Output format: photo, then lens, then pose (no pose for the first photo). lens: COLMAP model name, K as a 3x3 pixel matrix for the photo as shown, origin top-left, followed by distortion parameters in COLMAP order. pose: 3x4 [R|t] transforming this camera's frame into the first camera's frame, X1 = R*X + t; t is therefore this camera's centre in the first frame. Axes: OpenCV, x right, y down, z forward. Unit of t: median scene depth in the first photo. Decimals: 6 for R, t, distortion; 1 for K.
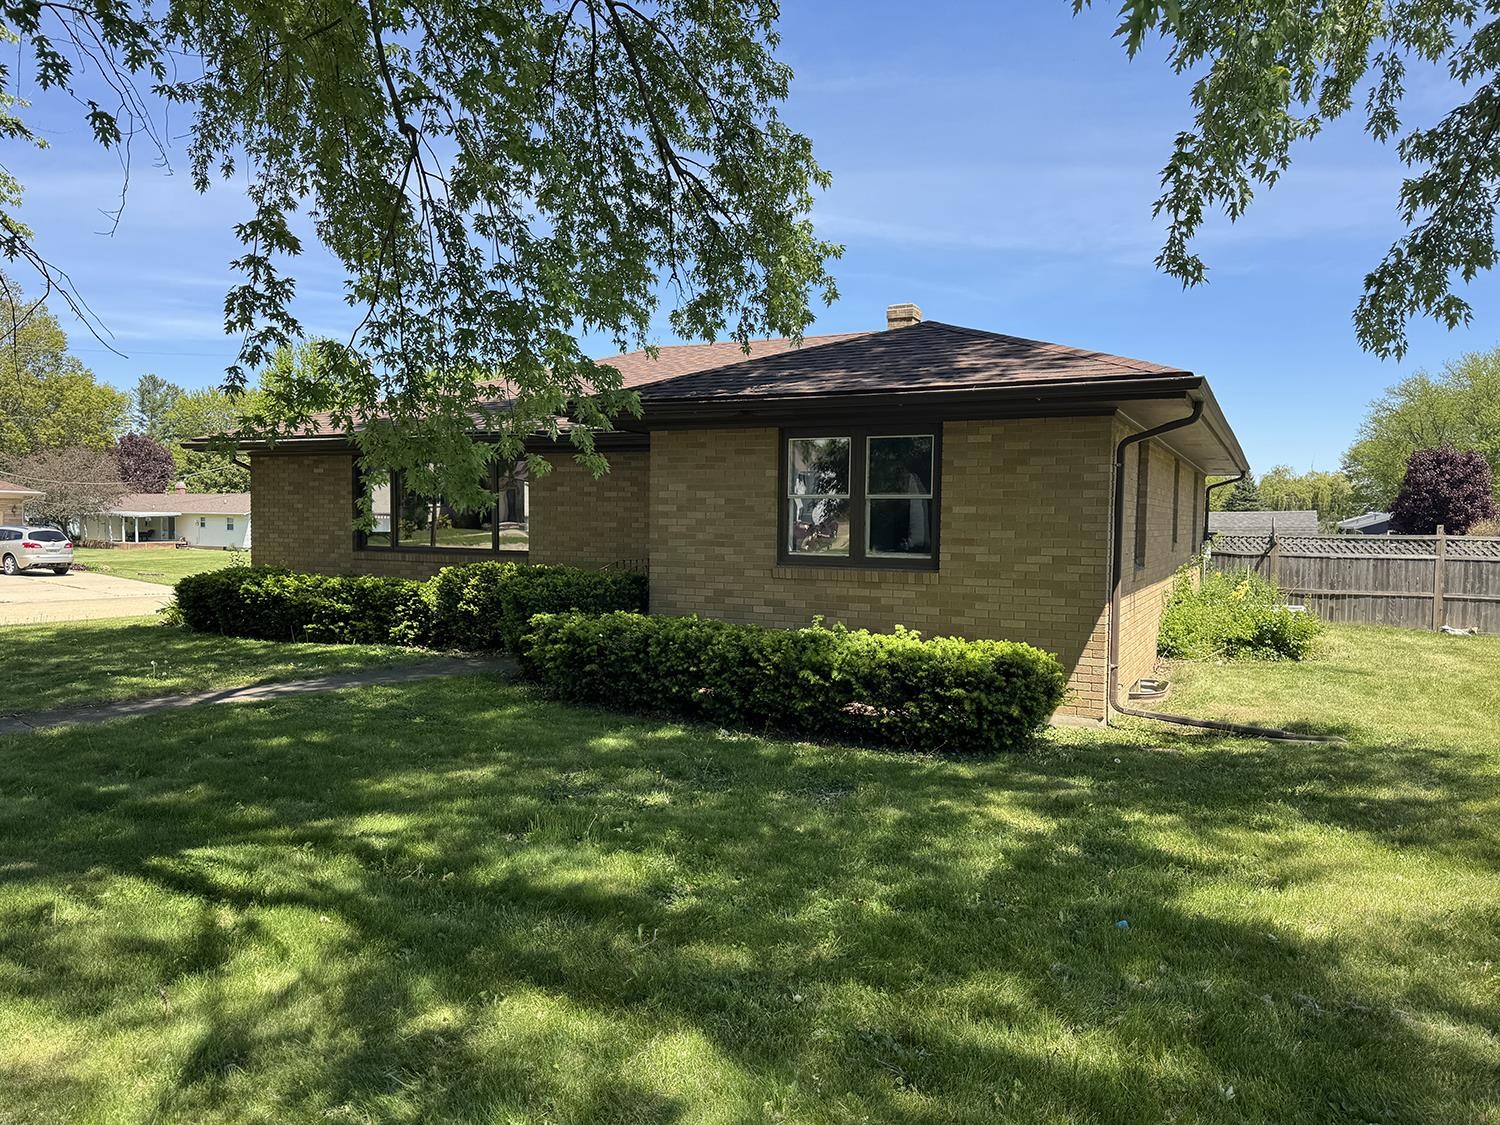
lens RADIAL K [[1120.7, 0, 746.5], [0, 1120.7, 560.1], [0, 0, 1]] dist [0.052931, -0.010446]
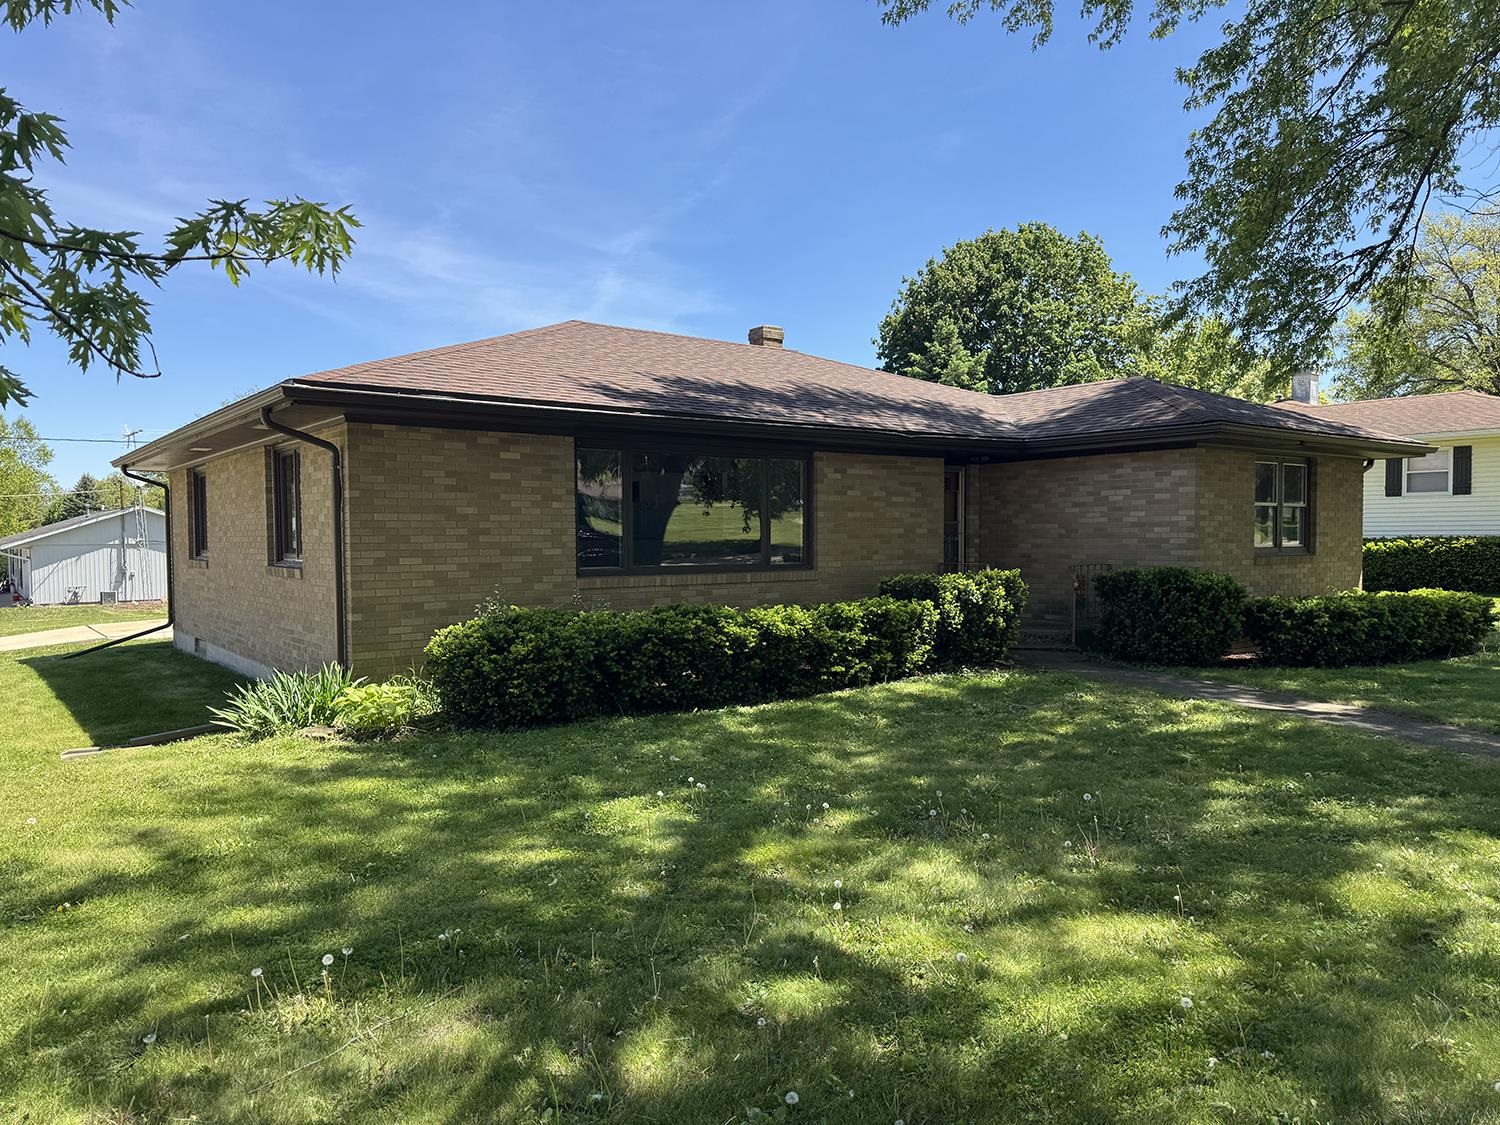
lens RADIAL K [[1120.7, 0, 747.9], [0, 1120.7, 563.8], [0, 0, 1]] dist [0.052931, -0.010446]
pose [[0.434063, -0.038299, 0.900068, -1.373989], [0.044008, 0.998805, 0.021278, -0.039137], [-0.899807, 0.030374, 0.435229, 0.919295]]
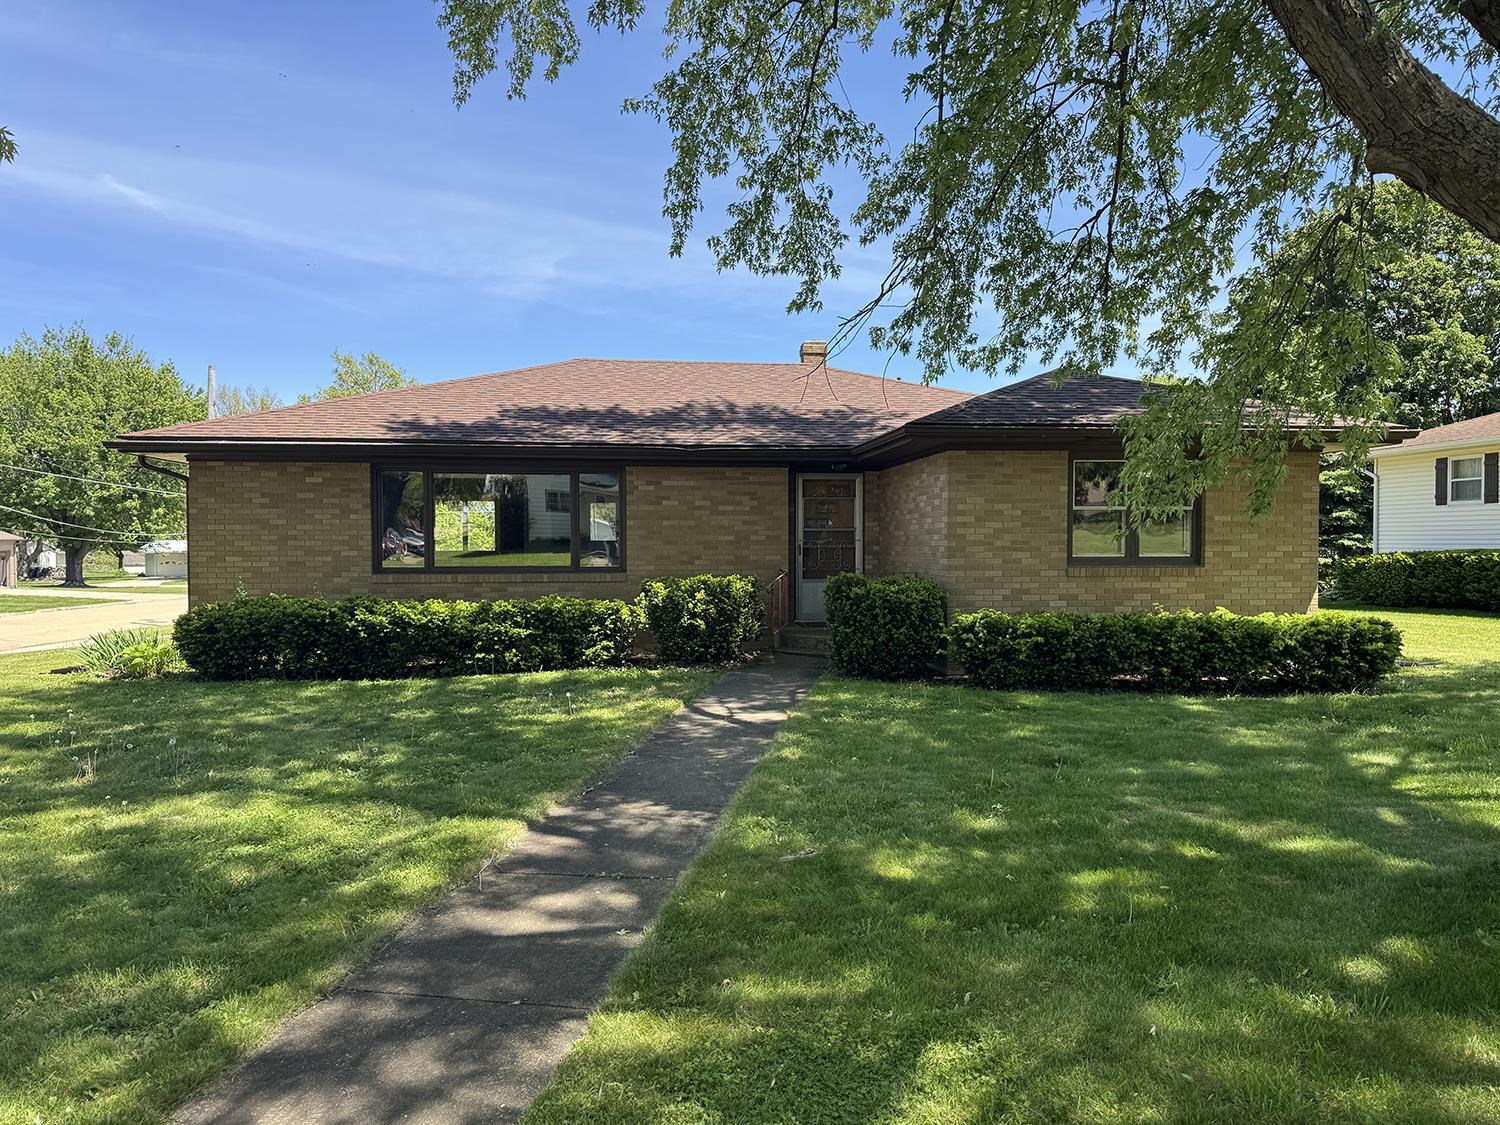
lens RADIAL K [[1120.7, 0, 745.5], [0, 1120.7, 564.1], [0, 0, 1]] dist [0.052931, -0.010446]
pose [[0.830384, -0.025286, 0.556617, -0.890285], [0.033203, 0.999440, -0.004131, -0.003683], [-0.556201, 0.021911, 0.830759, 0.185891]]
